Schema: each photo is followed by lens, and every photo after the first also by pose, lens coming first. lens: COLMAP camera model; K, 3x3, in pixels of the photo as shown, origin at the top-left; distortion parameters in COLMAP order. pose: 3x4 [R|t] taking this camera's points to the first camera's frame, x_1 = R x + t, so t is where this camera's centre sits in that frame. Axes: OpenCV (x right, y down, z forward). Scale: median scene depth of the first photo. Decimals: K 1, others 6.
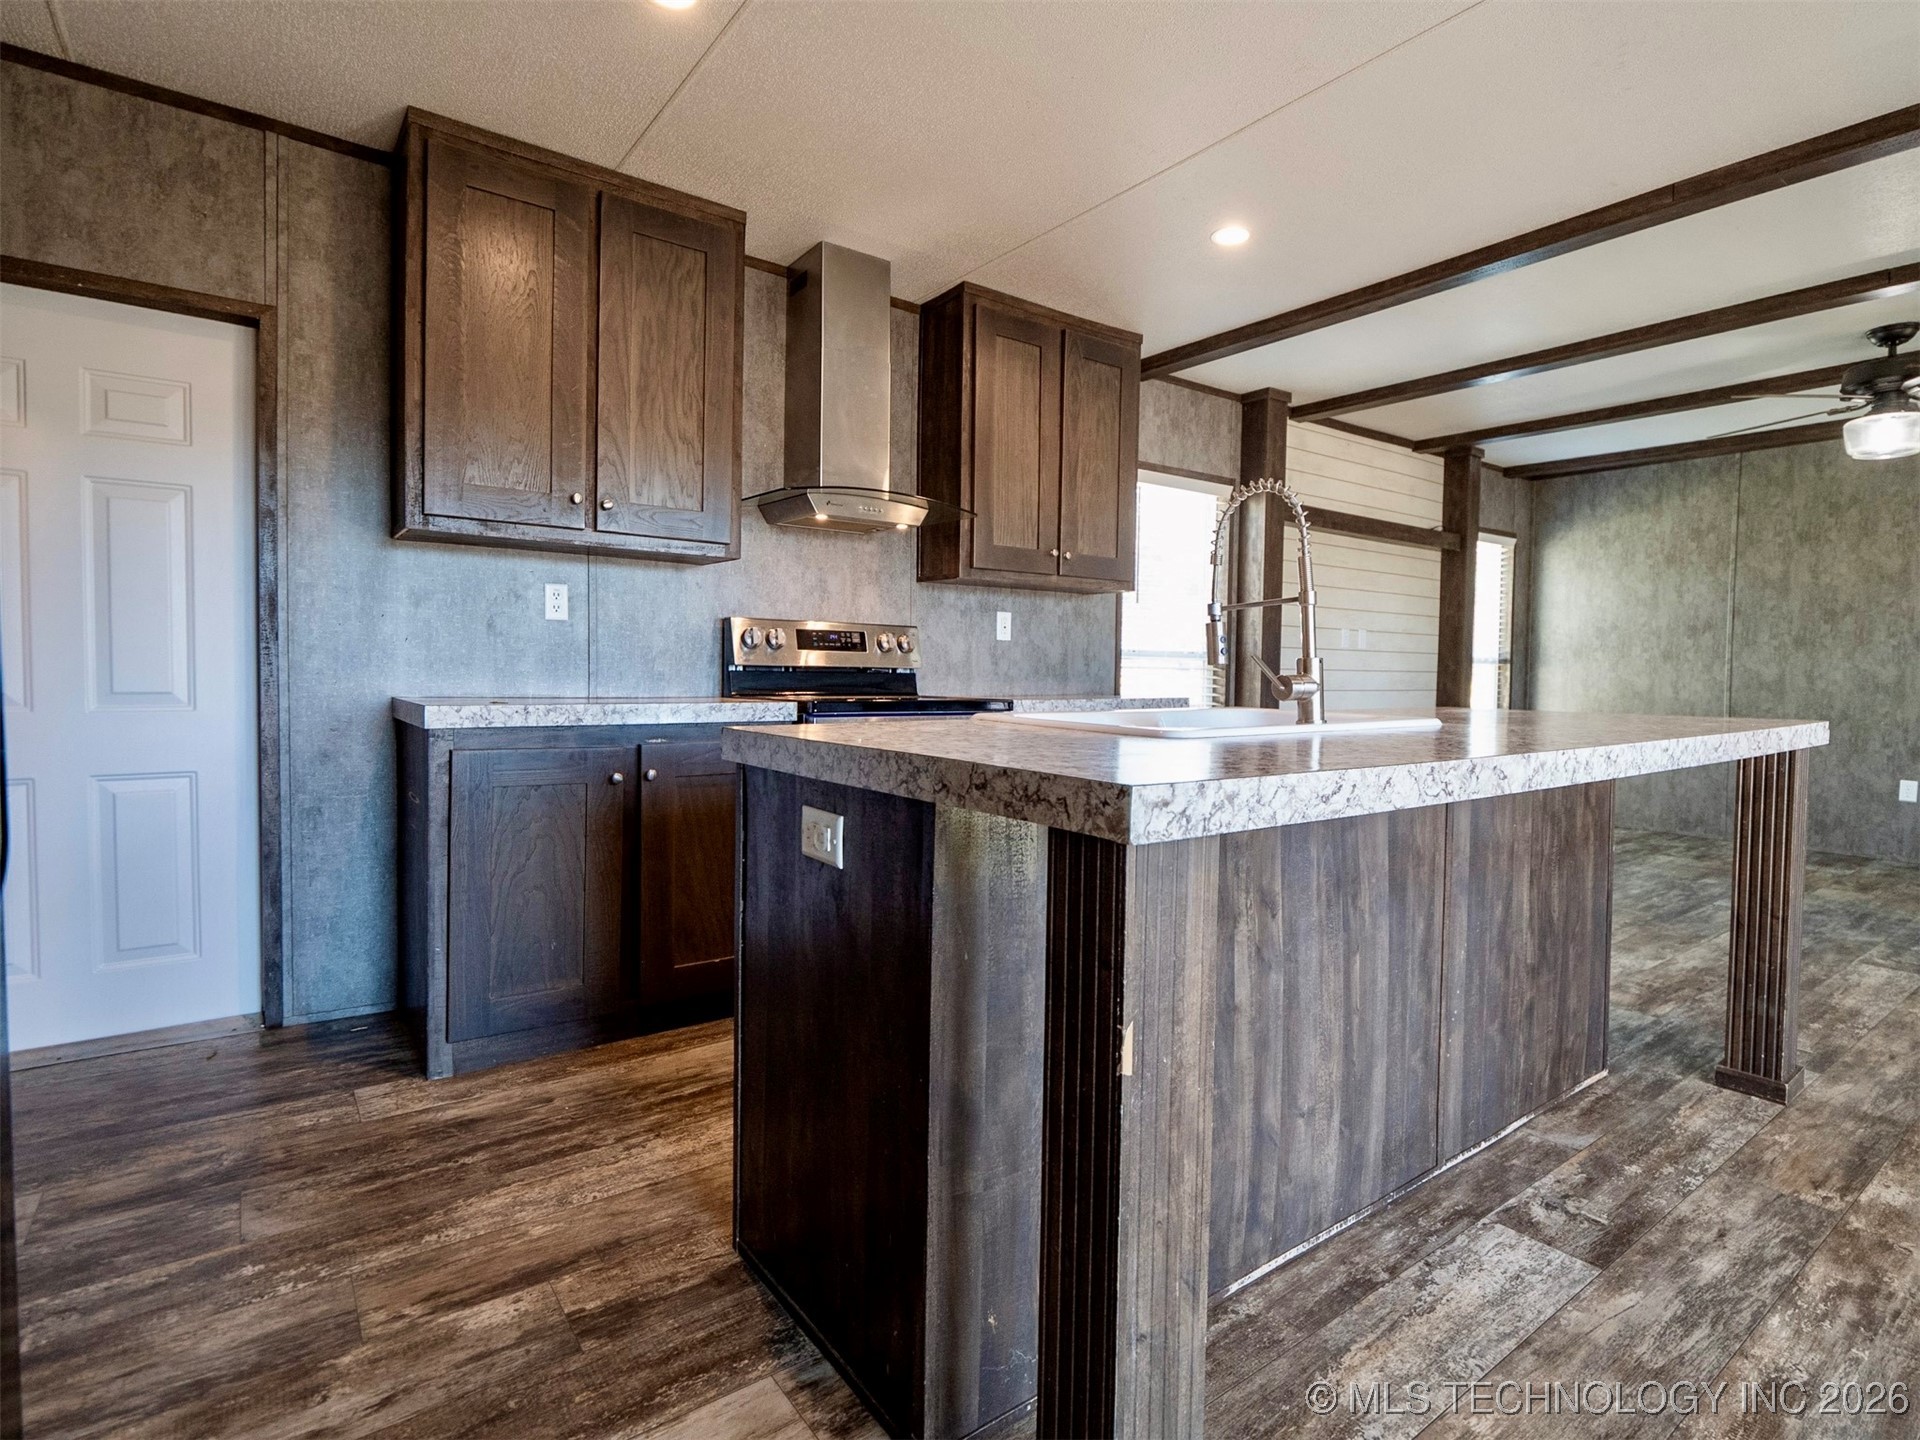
lens RADIAL K [[968.3, 0, 981.1], [0, 968.3, 705.4], [0, 0, 1]] dist [-0.010779, -0.000162]
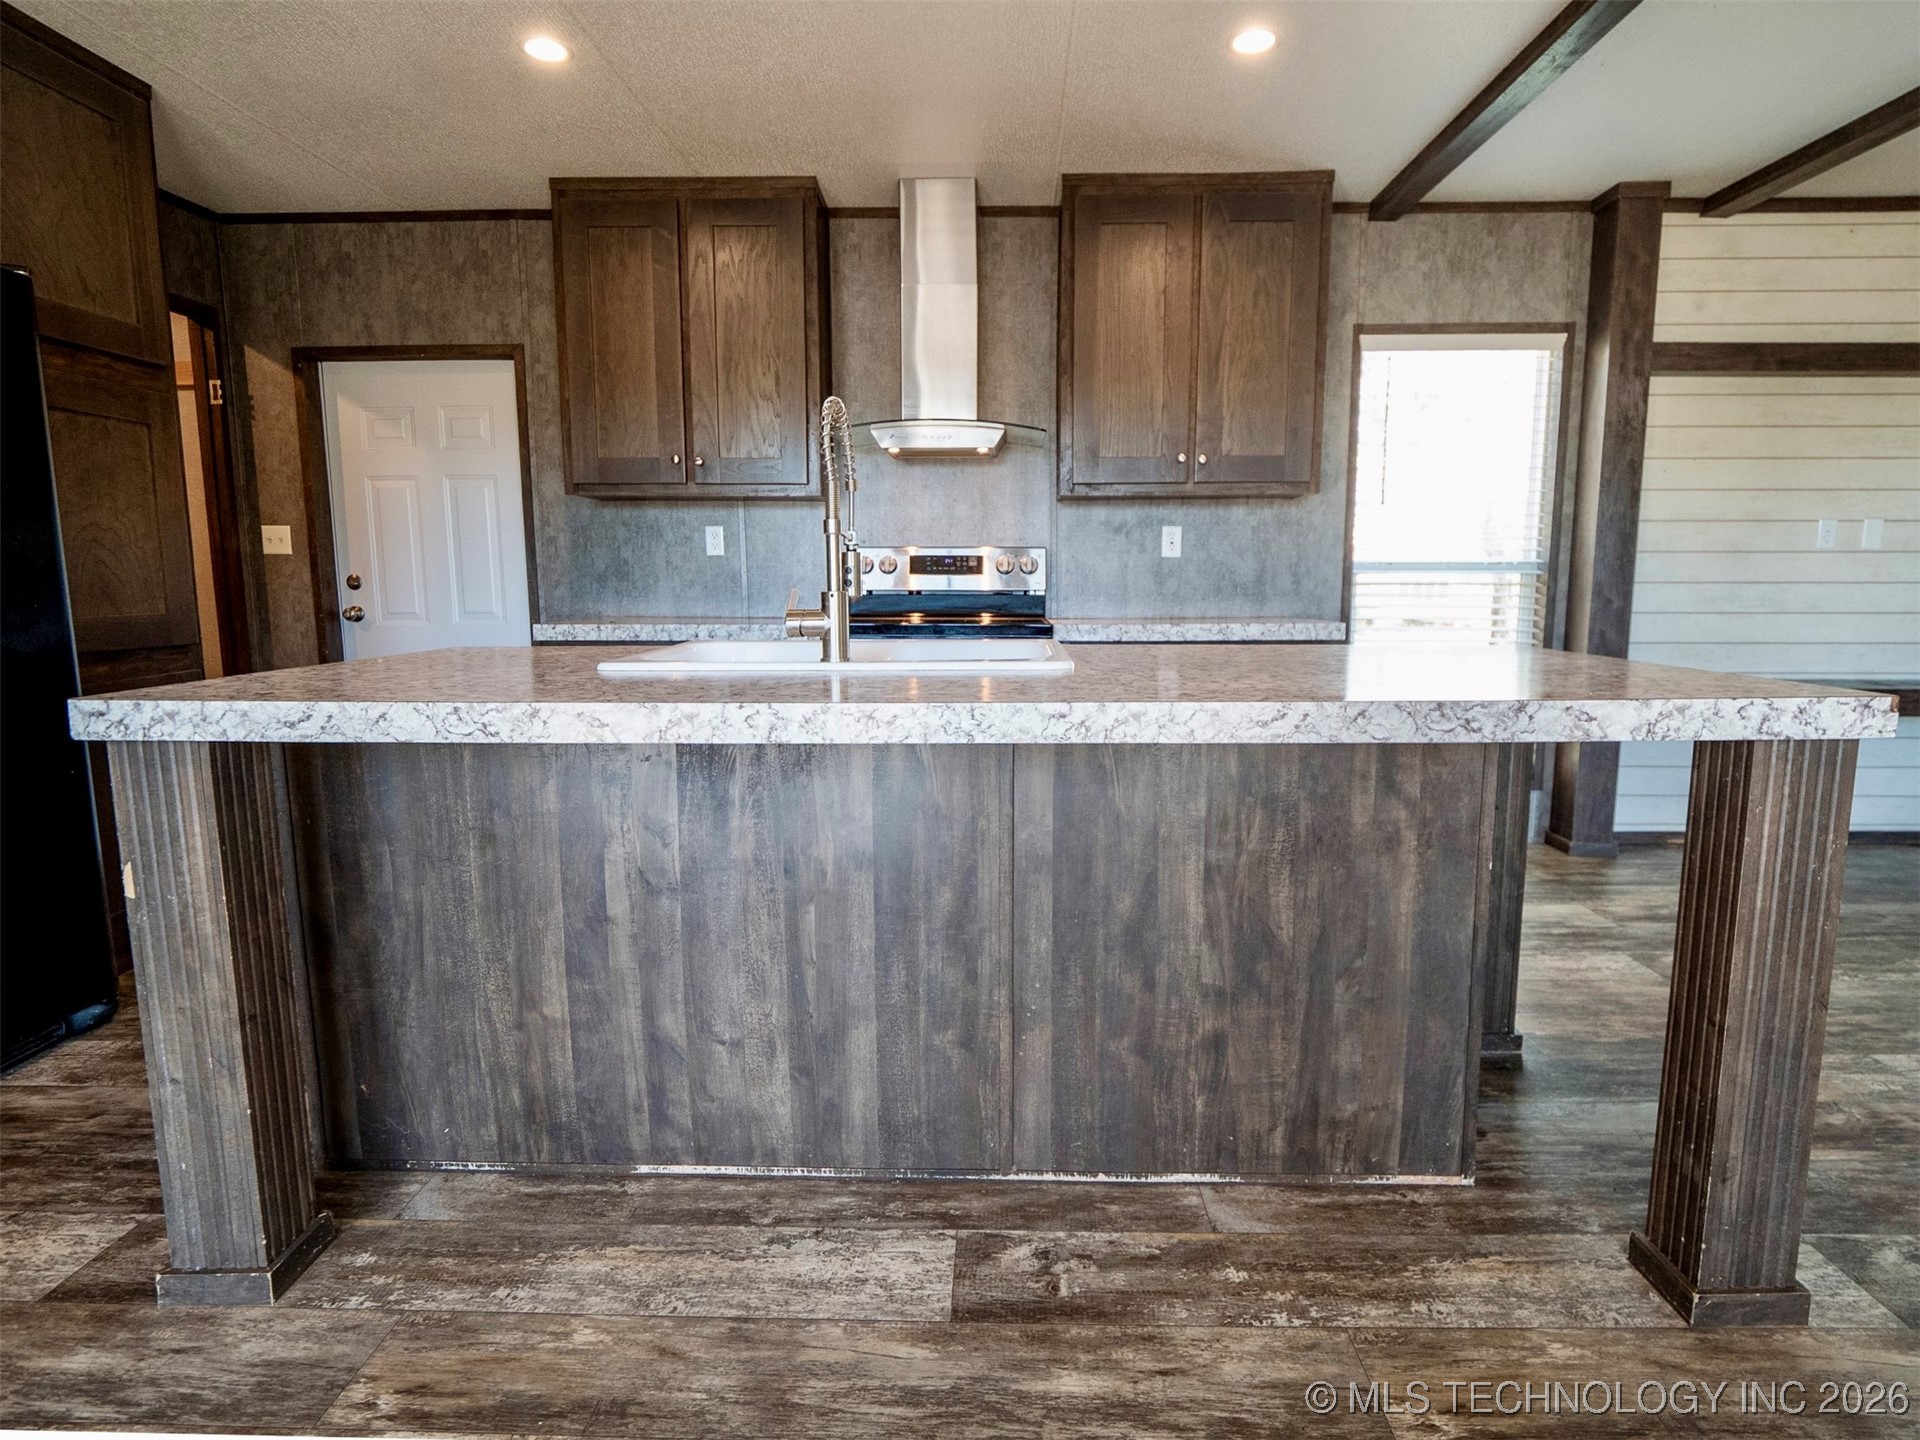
lens RADIAL K [[980.1, 0, 982.7], [0, 980.1, 705.7], [0, 0, 1]] dist [-0.009745, -0.000710]
pose [[0.784953, 0.066634, -0.615961, 1.035025], [-0.010186, 0.995453, 0.094707, -0.029448], [0.619471, -0.068066, 0.782063, 0.340028]]
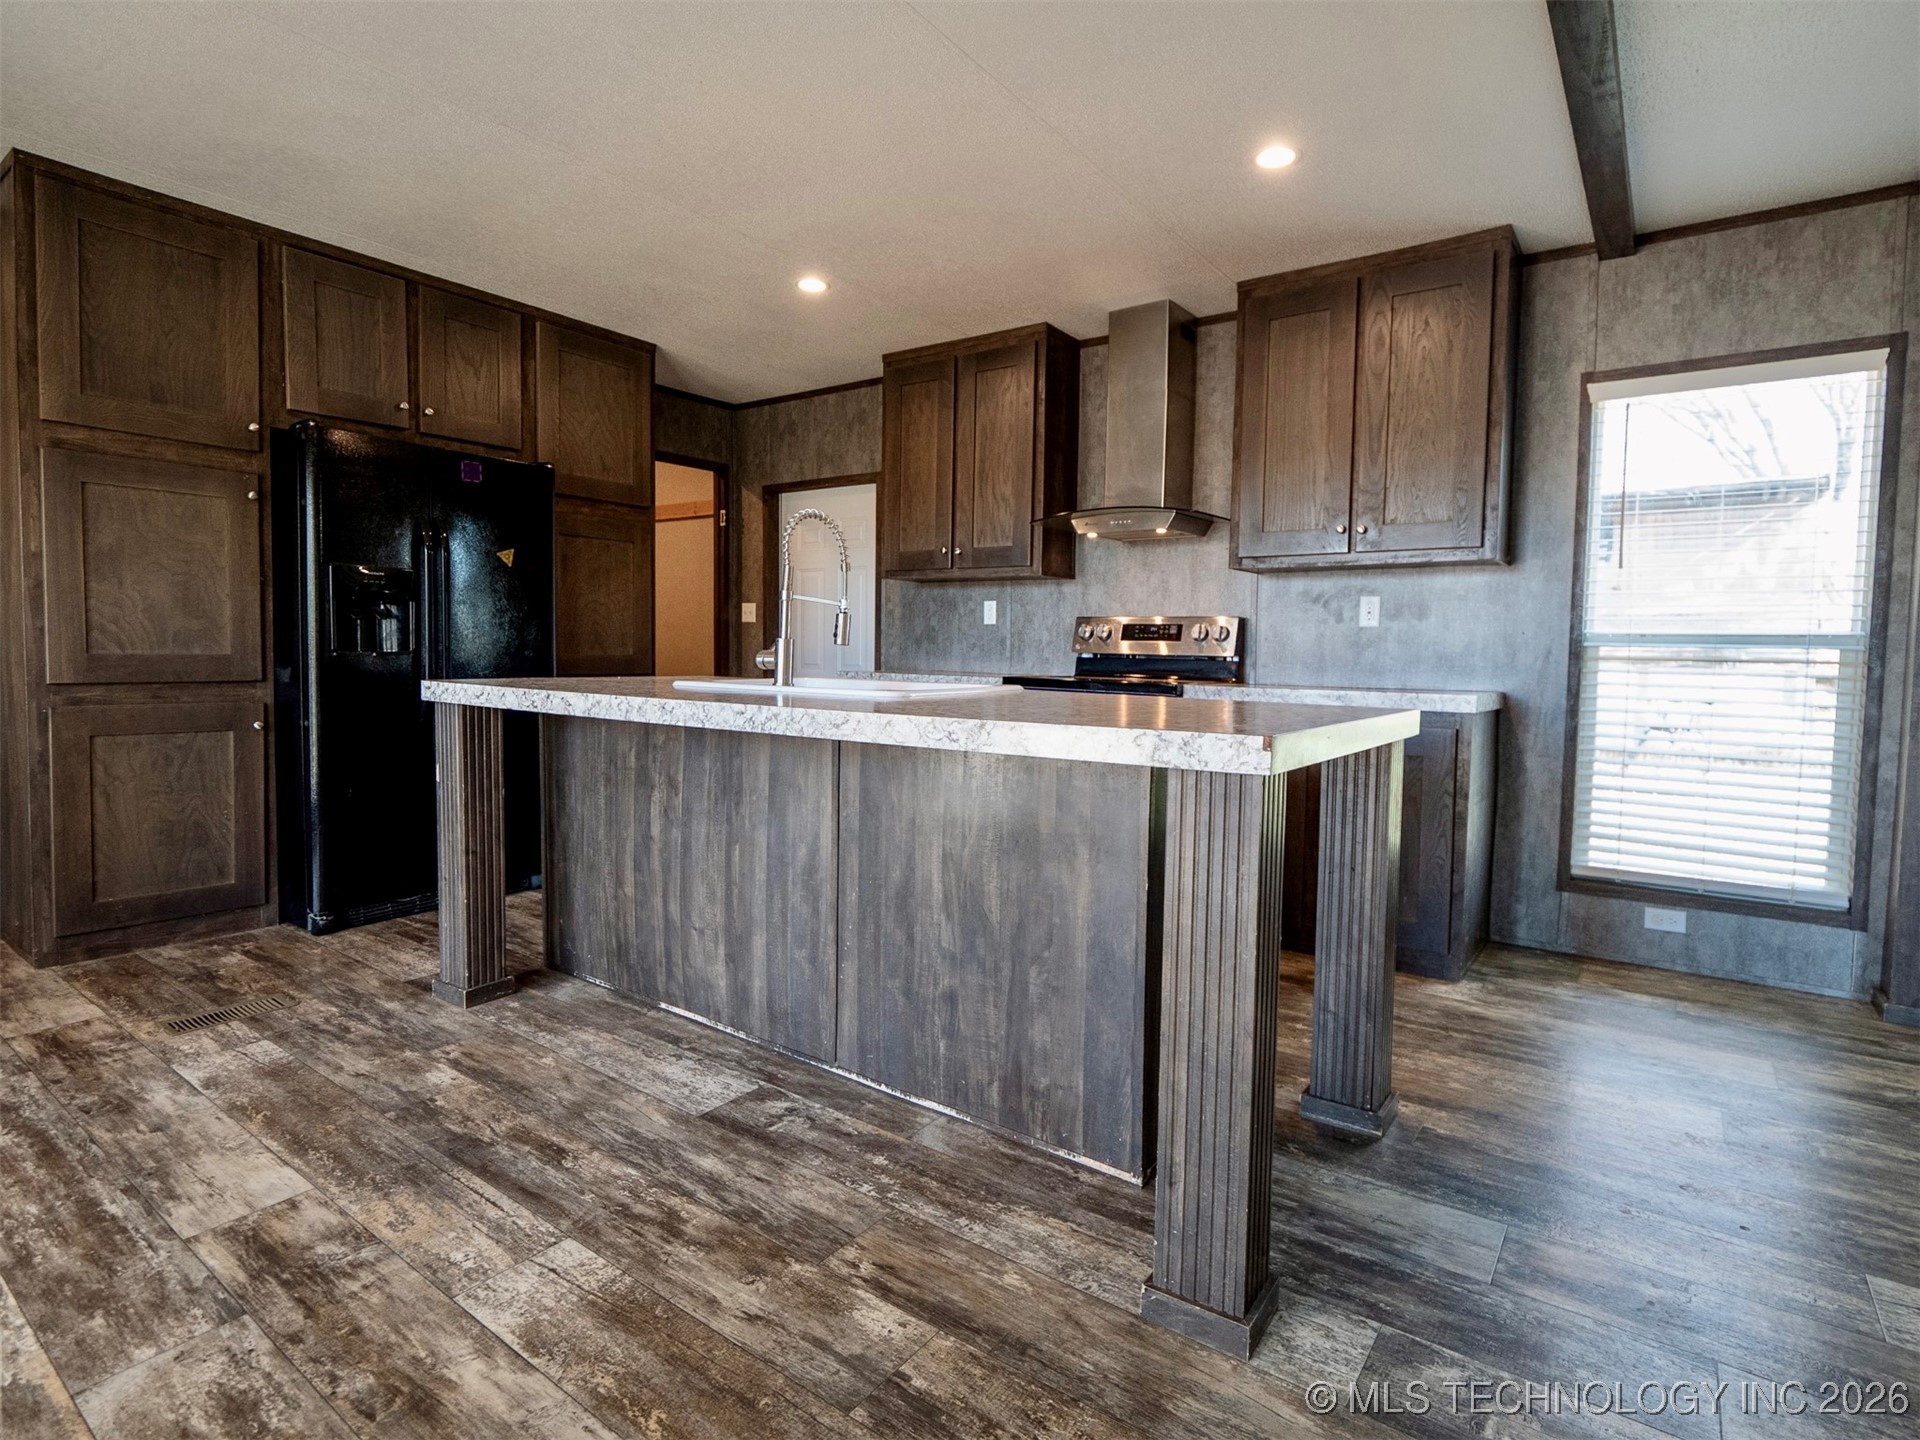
lens RADIAL K [[968.3, 0, 981.1], [0, 968.3, 705.4], [0, 0, 1]] dist [-0.010779, -0.000162]
pose [[0.303687, 0.046802, -0.951622, 1.735676], [-0.049861, 0.998205, 0.033181, -0.013132], [0.951466, 0.037373, 0.305476, 0.842082]]
